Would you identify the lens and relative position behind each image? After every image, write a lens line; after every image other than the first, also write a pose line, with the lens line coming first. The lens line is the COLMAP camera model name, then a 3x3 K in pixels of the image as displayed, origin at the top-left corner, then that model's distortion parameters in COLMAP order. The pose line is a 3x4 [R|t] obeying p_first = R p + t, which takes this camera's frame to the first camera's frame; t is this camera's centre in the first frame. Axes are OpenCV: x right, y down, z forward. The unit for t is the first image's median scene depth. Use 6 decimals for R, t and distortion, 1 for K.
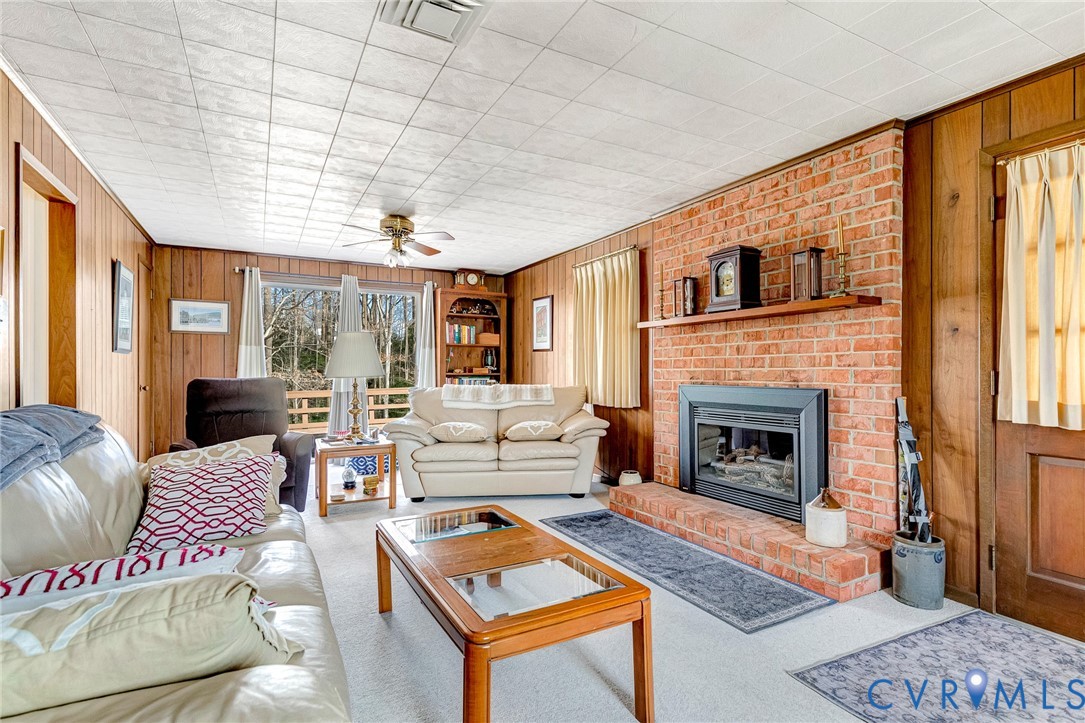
lens RADIAL K [[509.3, 0, 554.6], [0, 509.3, 366.8], [0, 0, 1]] dist [0.008970, -0.000425]
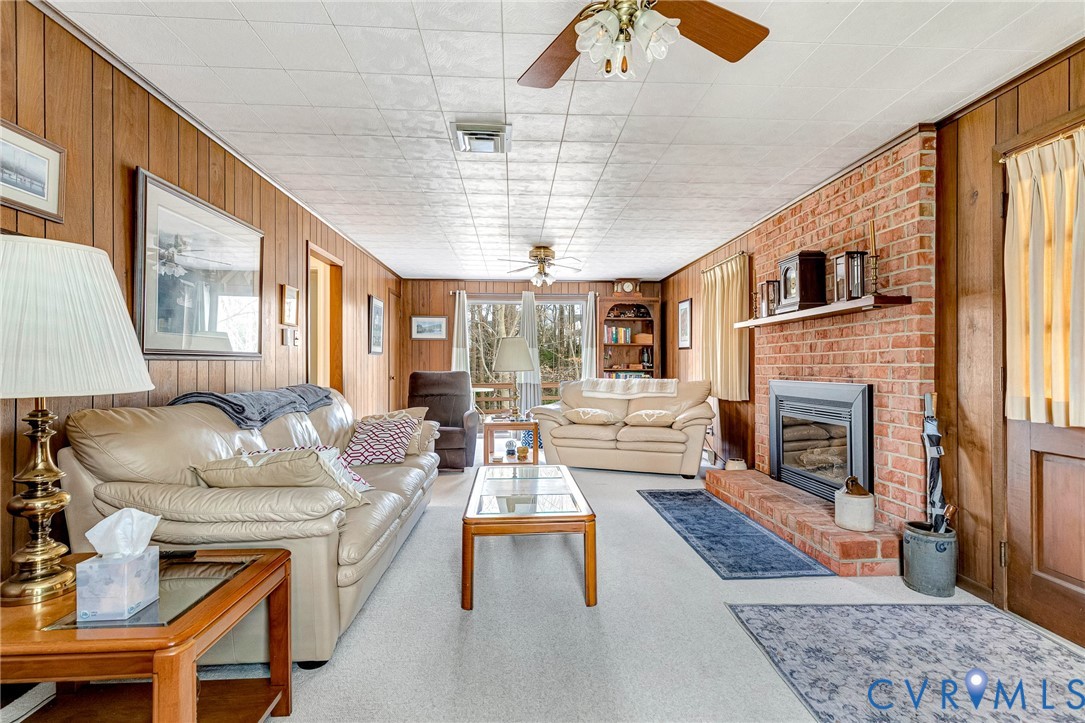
lens RADIAL K [[509.3, 0, 584.8], [0, 509.3, 362.3], [0, 0, 1]] dist [0.008970, -0.000425]
pose [[0.919548, -0.001701, -0.392974, 0.409448], [0.001153, 0.999998, -0.001629, -0.001005], [0.392976, 0.001045, 0.919548, -0.197829]]
